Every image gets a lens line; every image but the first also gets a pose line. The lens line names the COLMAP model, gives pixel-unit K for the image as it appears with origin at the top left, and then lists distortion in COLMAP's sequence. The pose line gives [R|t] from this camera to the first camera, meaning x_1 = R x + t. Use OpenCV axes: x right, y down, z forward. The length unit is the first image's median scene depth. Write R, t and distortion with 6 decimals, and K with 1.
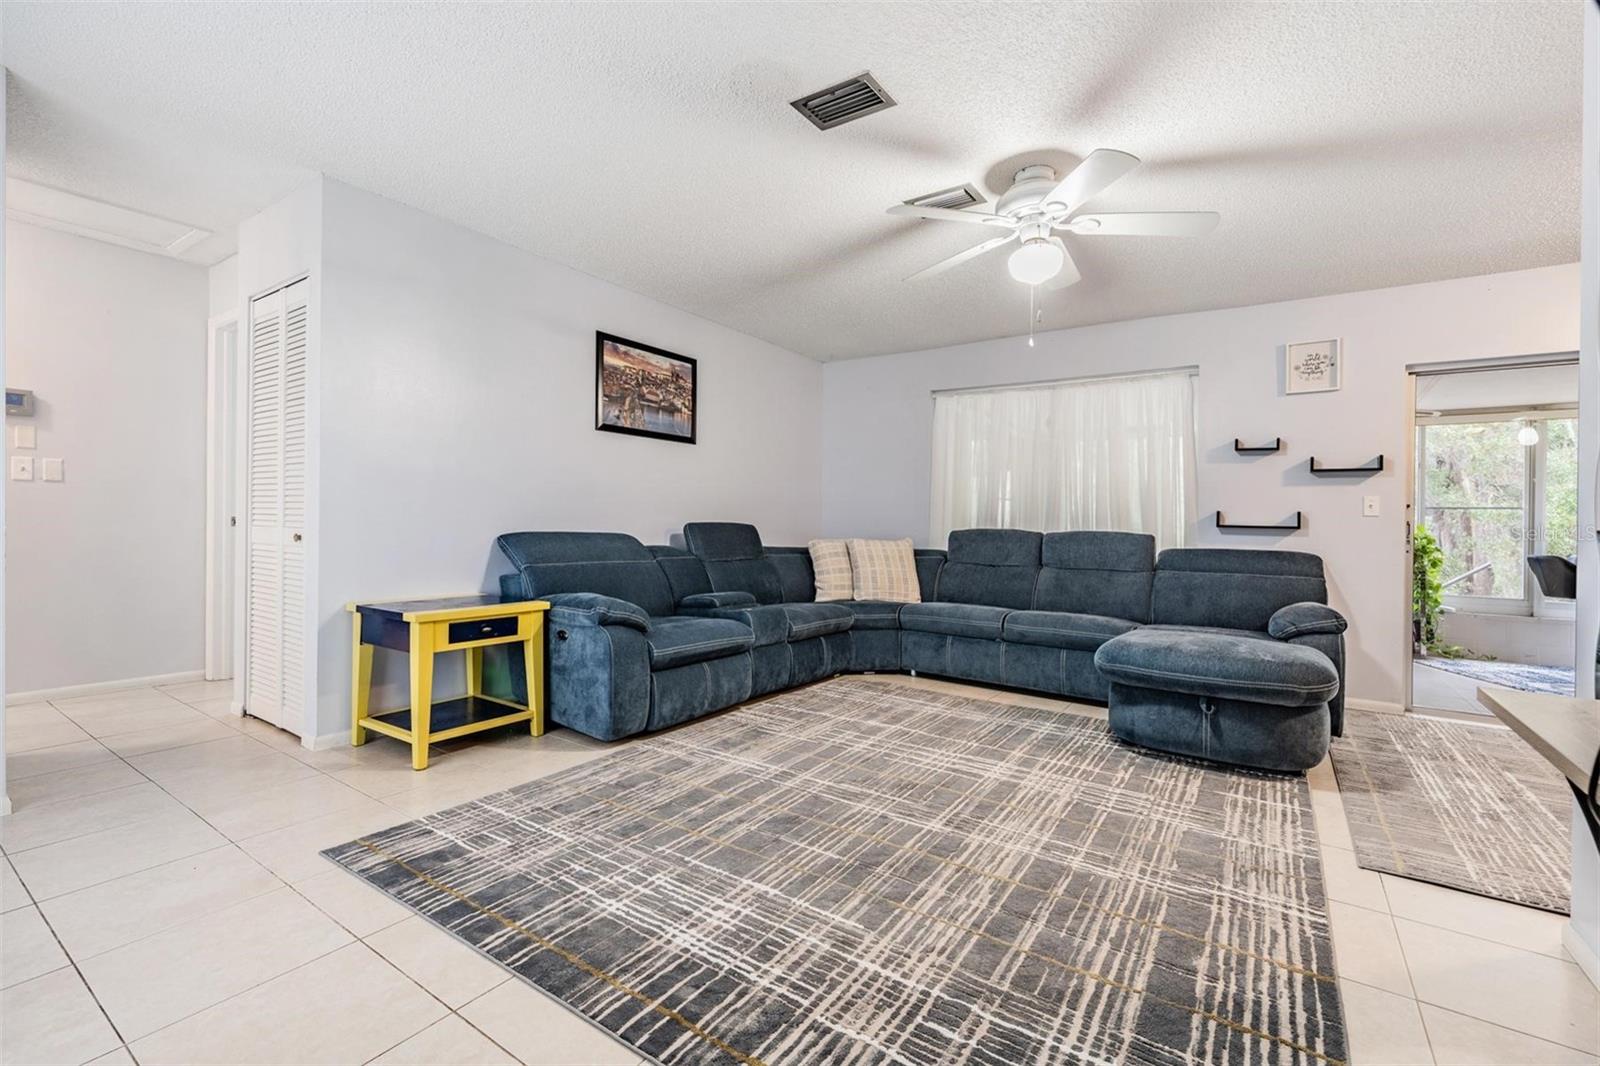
lens RADIAL K [[690.4, 0, 804.0], [0, 690.4, 525.8], [0, 0, 1]] dist [-0.000103, -0.000047]
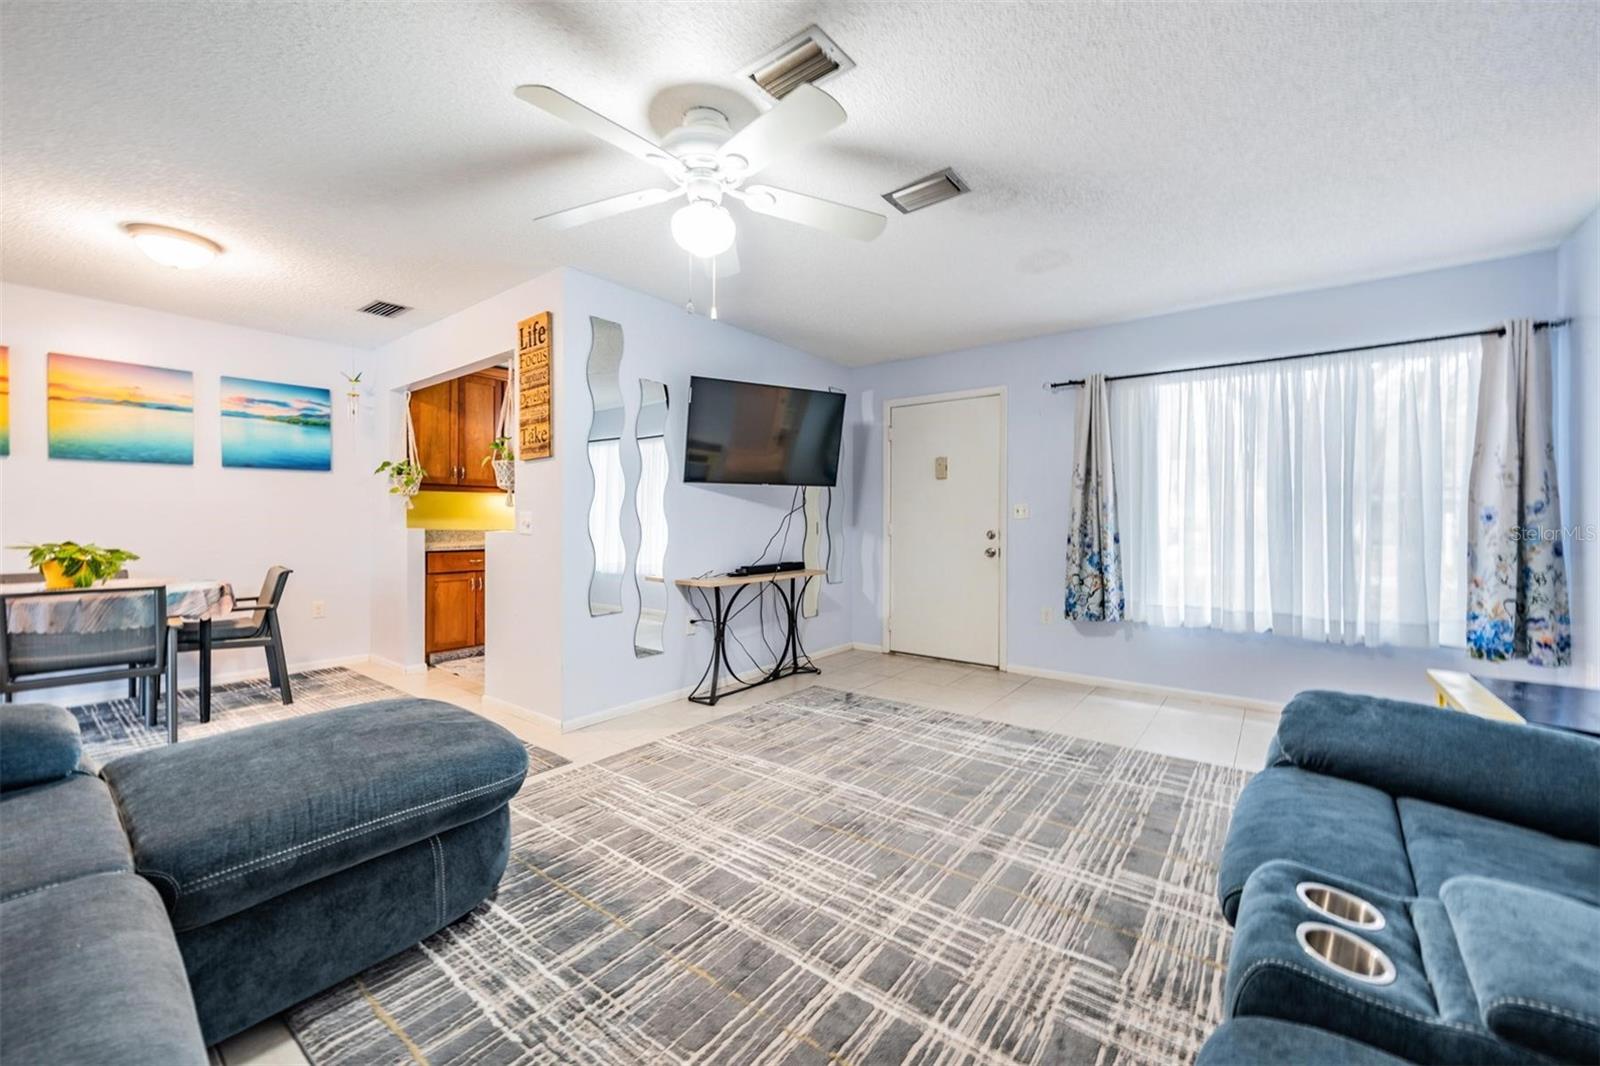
lens RADIAL K [[627.7, 0, 795.4], [0, 627.7, 523.1], [0, 0, 1]] dist [0.001473, 0.000220]
pose [[-0.997422, -0.026021, 0.066874, 0.165437], [-0.025259, 0.999606, 0.012210, -0.043140], [-0.067165, 0.010489, -0.997687, 1.652126]]
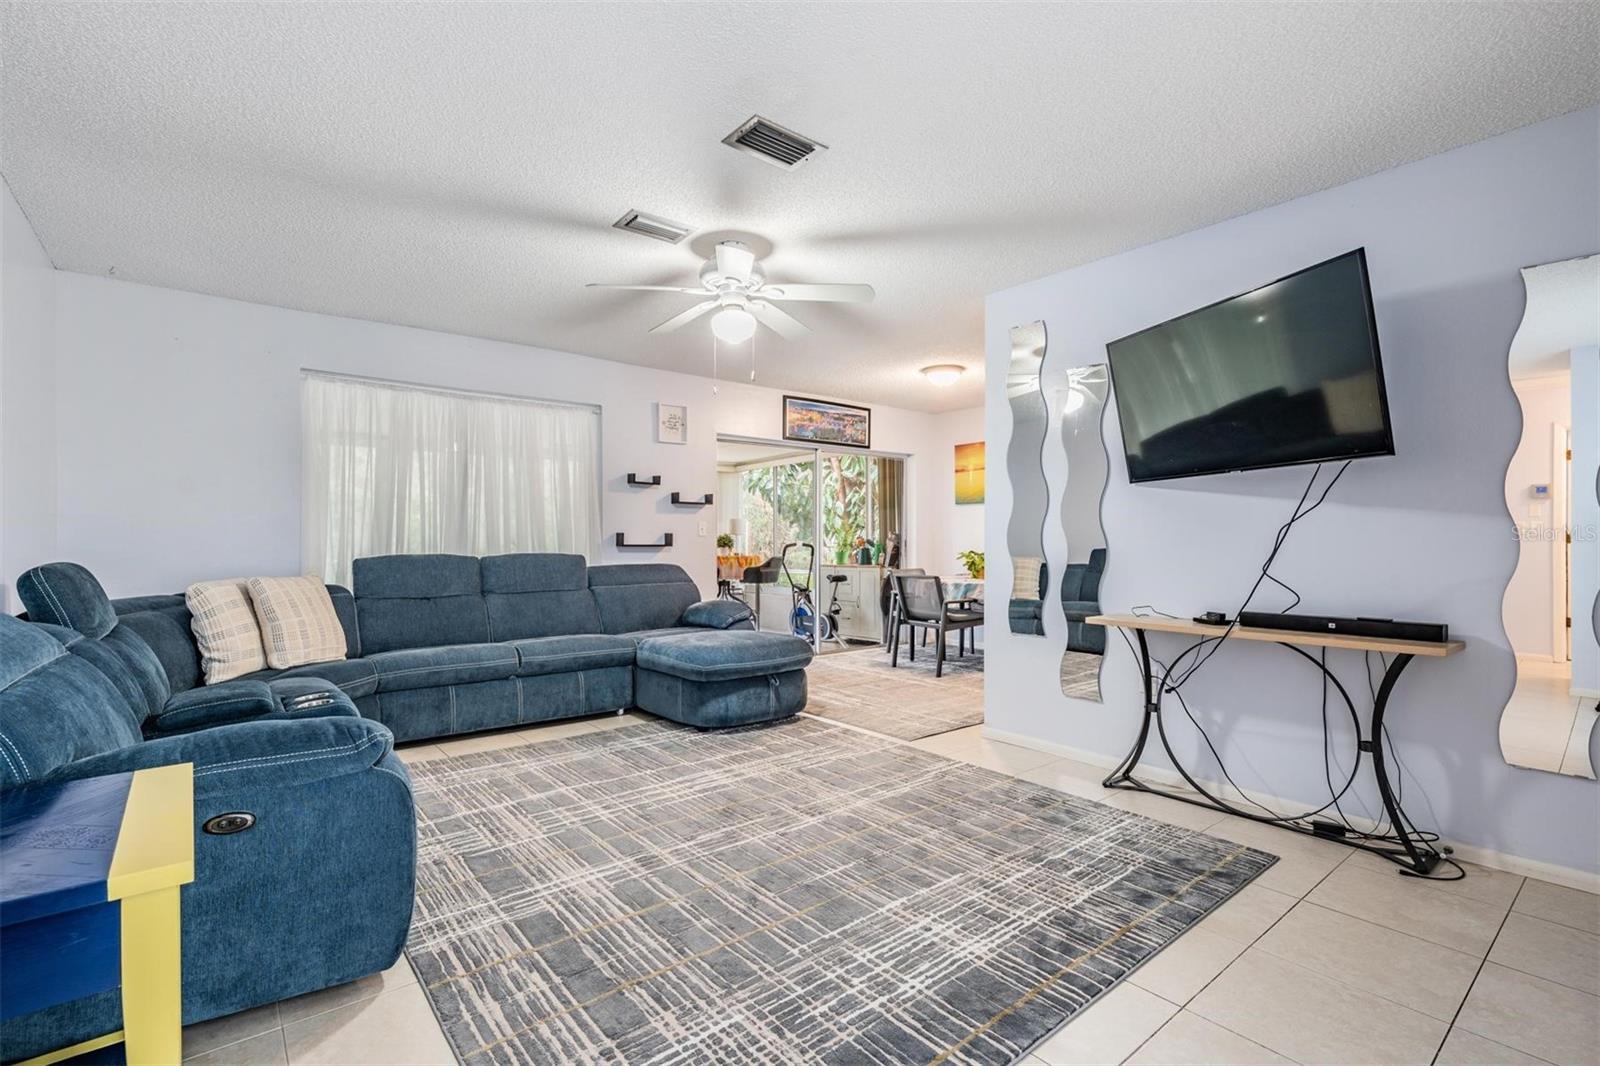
lens RADIAL K [[726.2, 0, 794.8], [0, 726.2, 545.2], [0, 0, 1]] dist [0.001120, -0.000007]
pose [[0.291759, -0.027282, 0.956103, -0.748148], [0.008620, 0.999628, 0.025894, -0.044071], [-0.956453, 0.000687, 0.291886, 0.518422]]
